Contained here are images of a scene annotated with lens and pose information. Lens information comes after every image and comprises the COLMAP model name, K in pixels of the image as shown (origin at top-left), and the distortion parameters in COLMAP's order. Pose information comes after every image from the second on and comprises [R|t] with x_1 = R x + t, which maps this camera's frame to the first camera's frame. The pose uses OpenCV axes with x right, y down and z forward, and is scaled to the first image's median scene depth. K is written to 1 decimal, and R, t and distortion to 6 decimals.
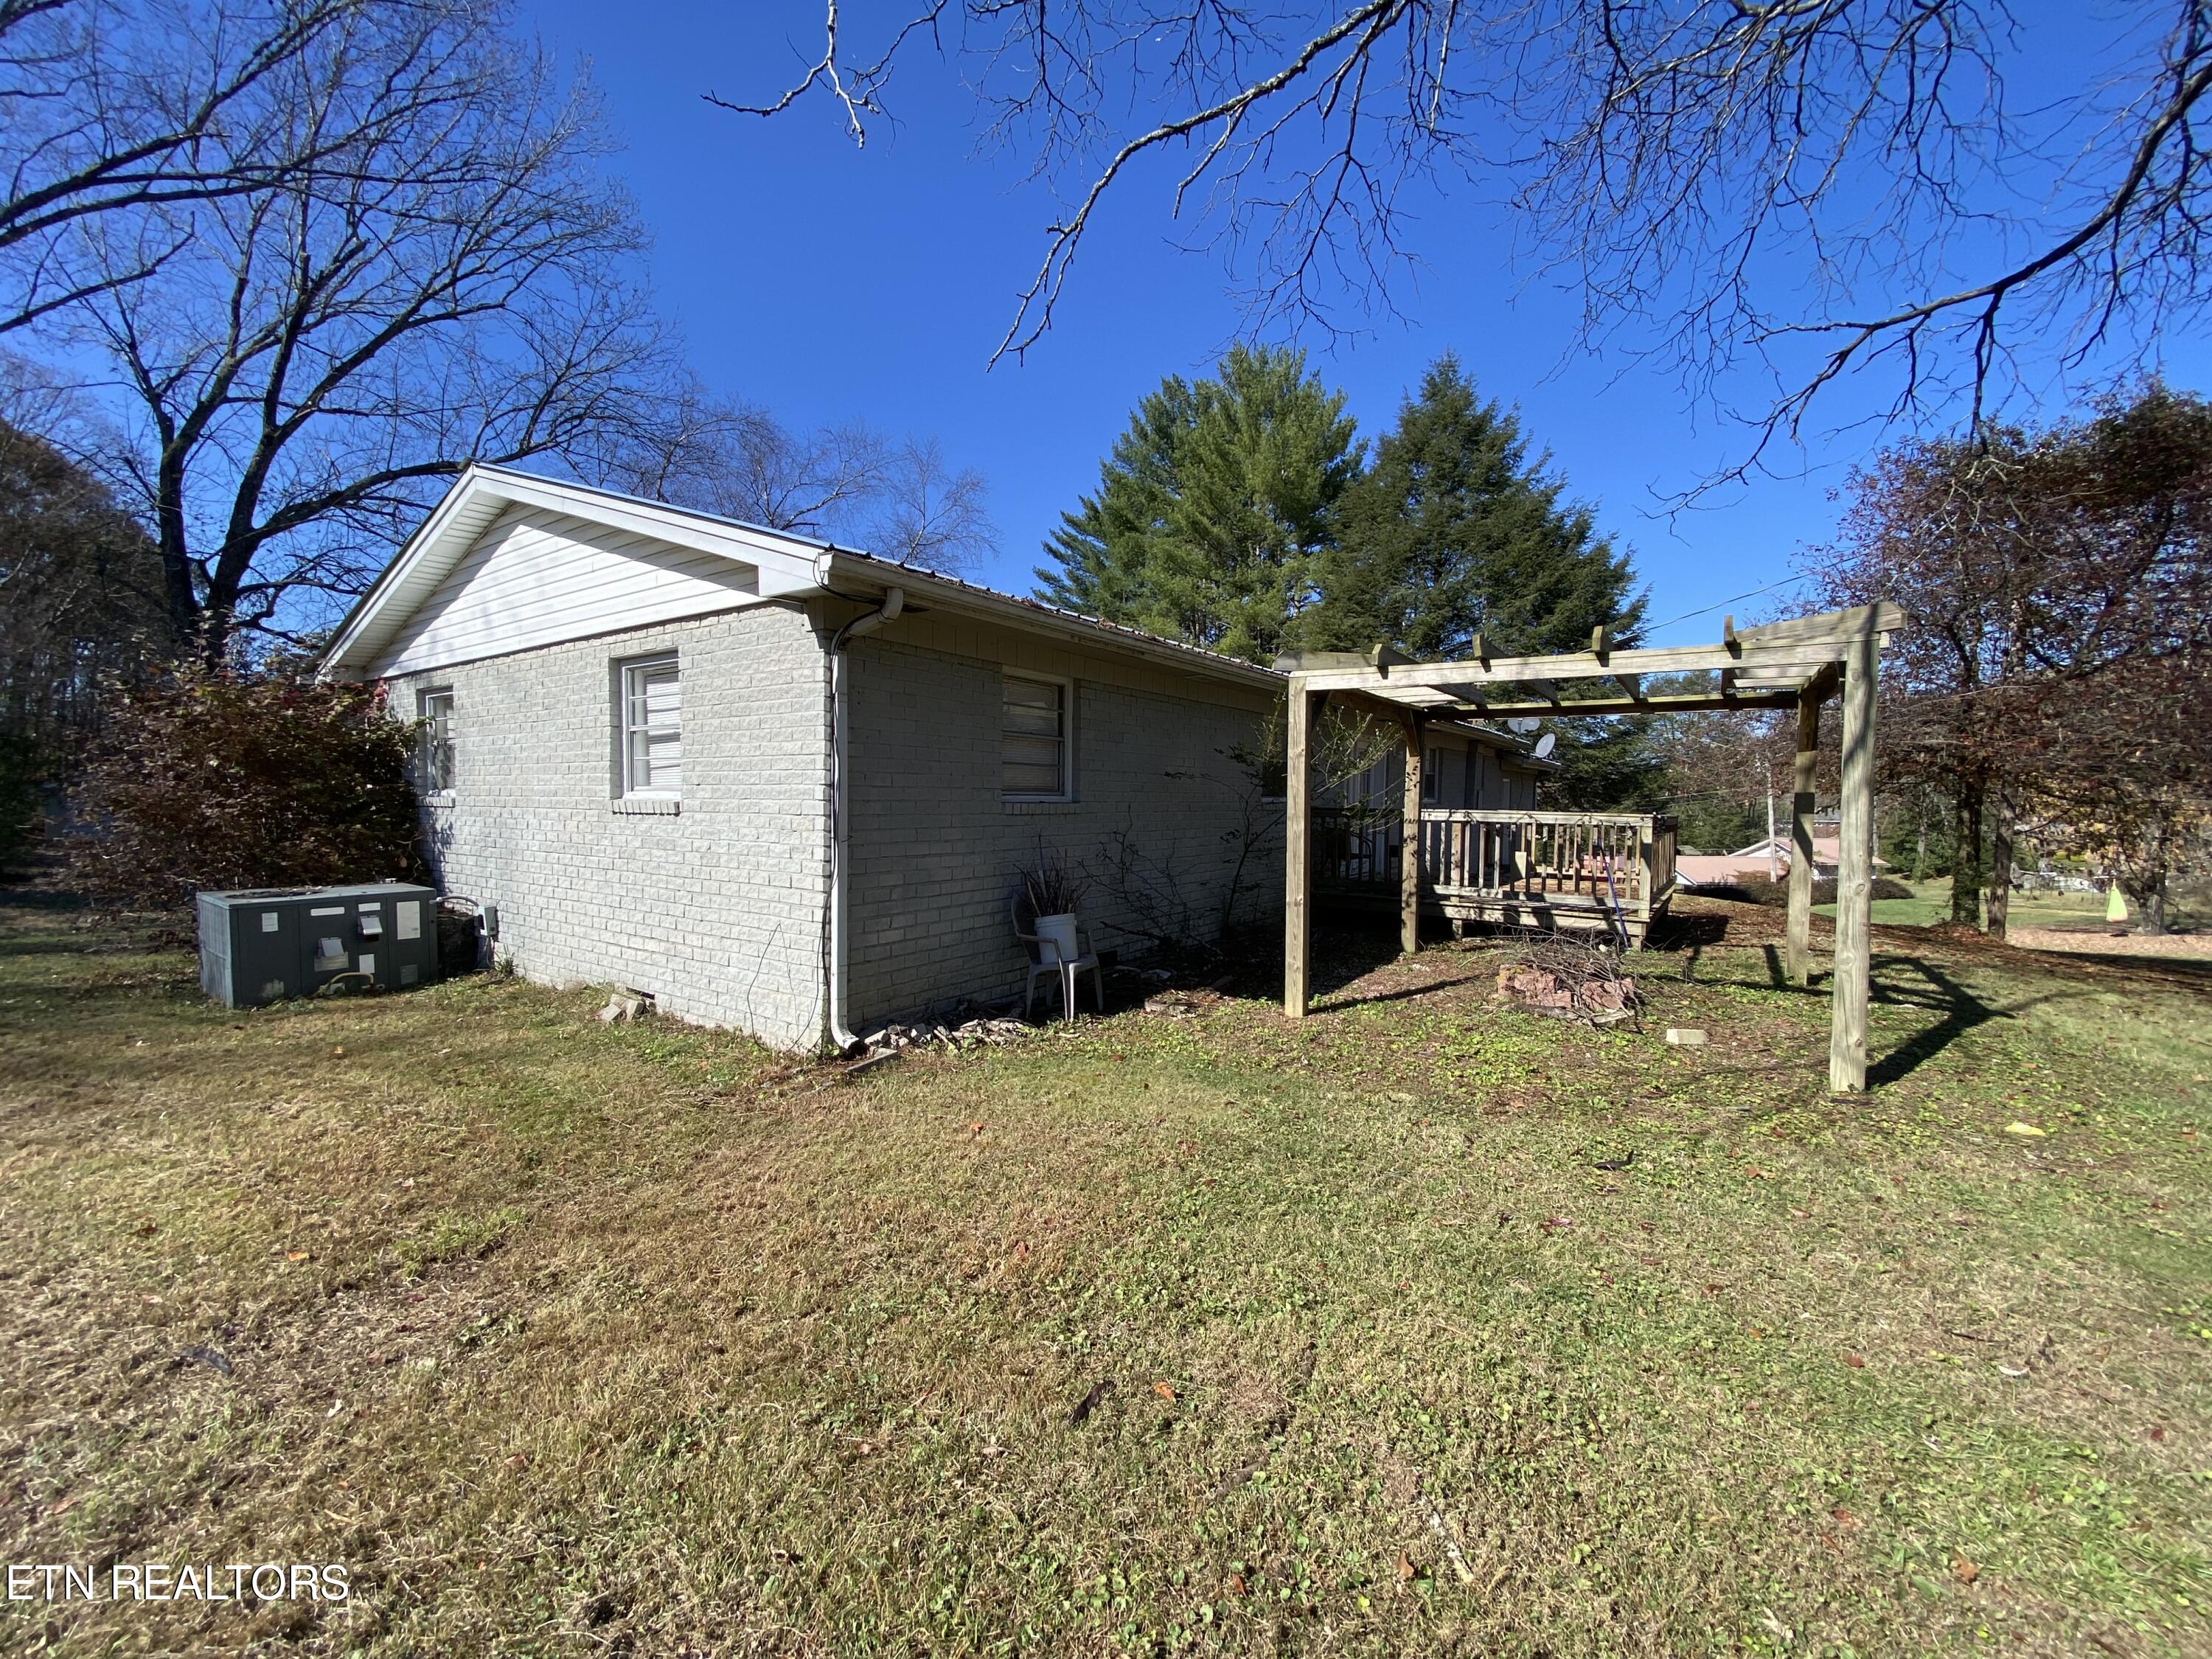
lens RADIAL K [[900.2, 0, 1099.0], [0, 900.2, 828.2], [0, 0, 1]] dist [0.008835, -0.013517]
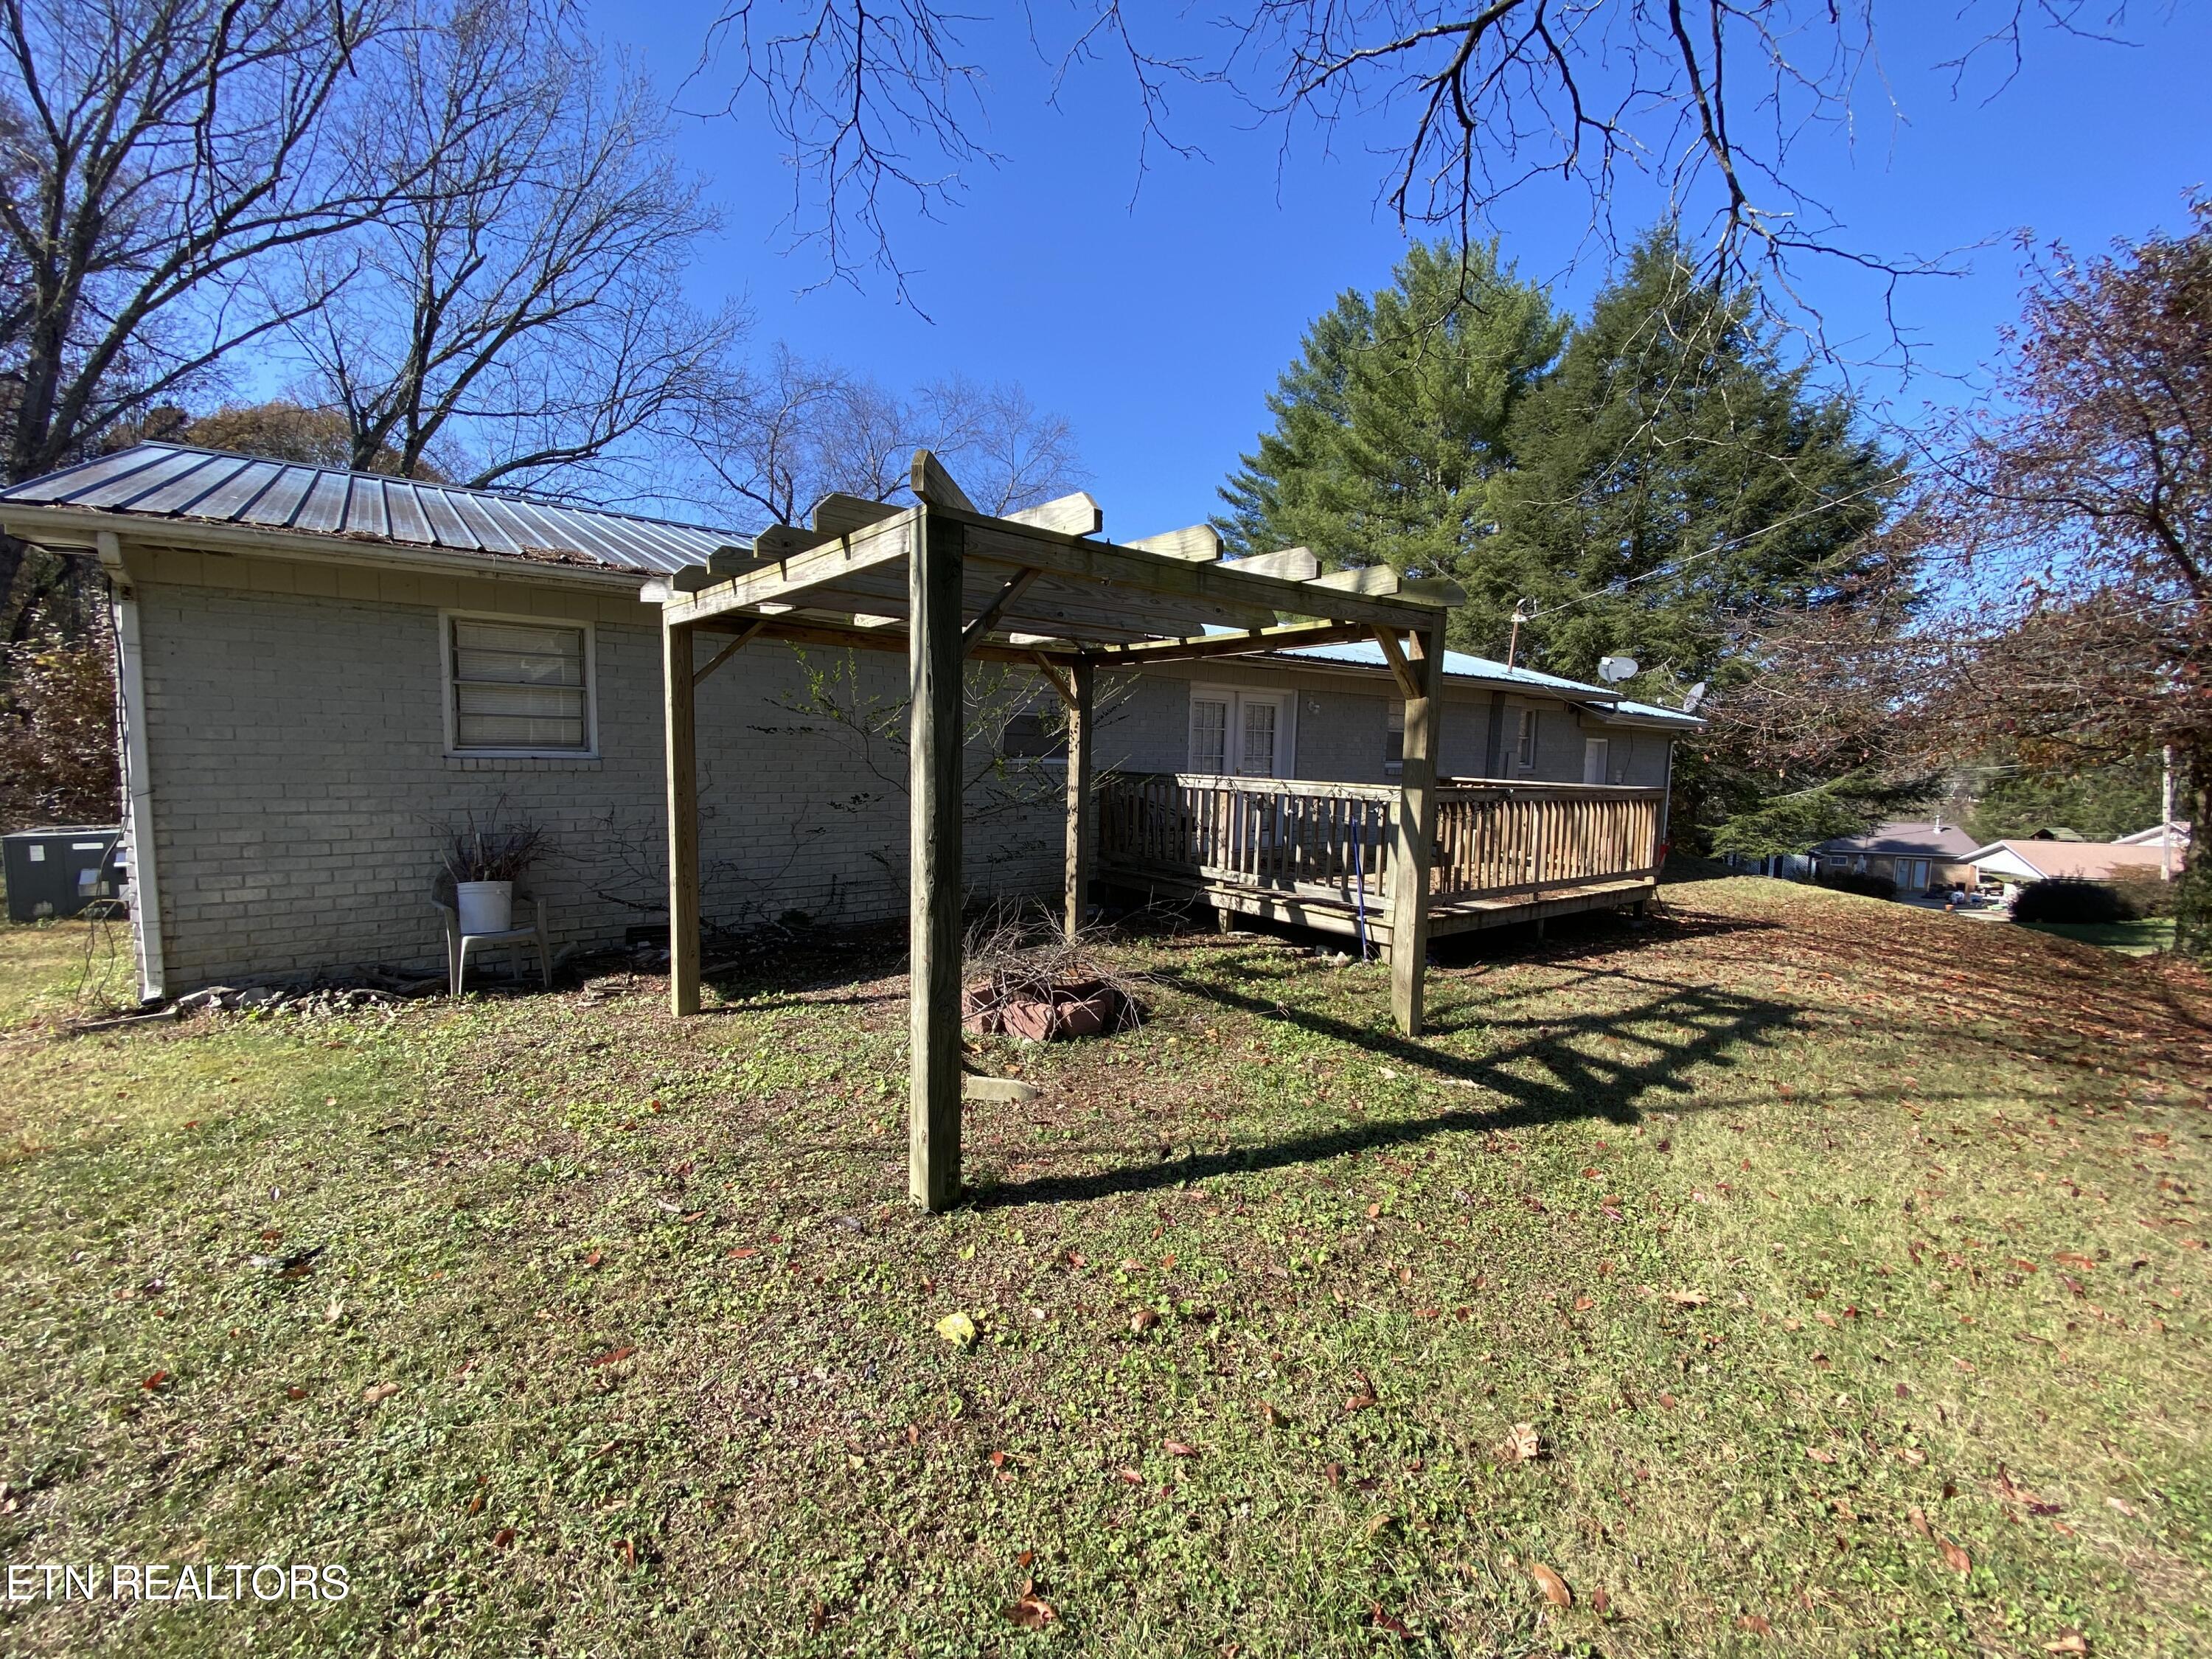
lens RADIAL K [[899.1, 0, 1107.5], [0, 899.1, 835.5], [0, 0, 1]] dist [-0.007619, -0.001256]
pose [[0.959085, 0.036236, -0.280789, 0.520734], [-0.020671, 0.998091, 0.058197, -0.011159], [0.282362, -0.050012, 0.958003, 0.187314]]
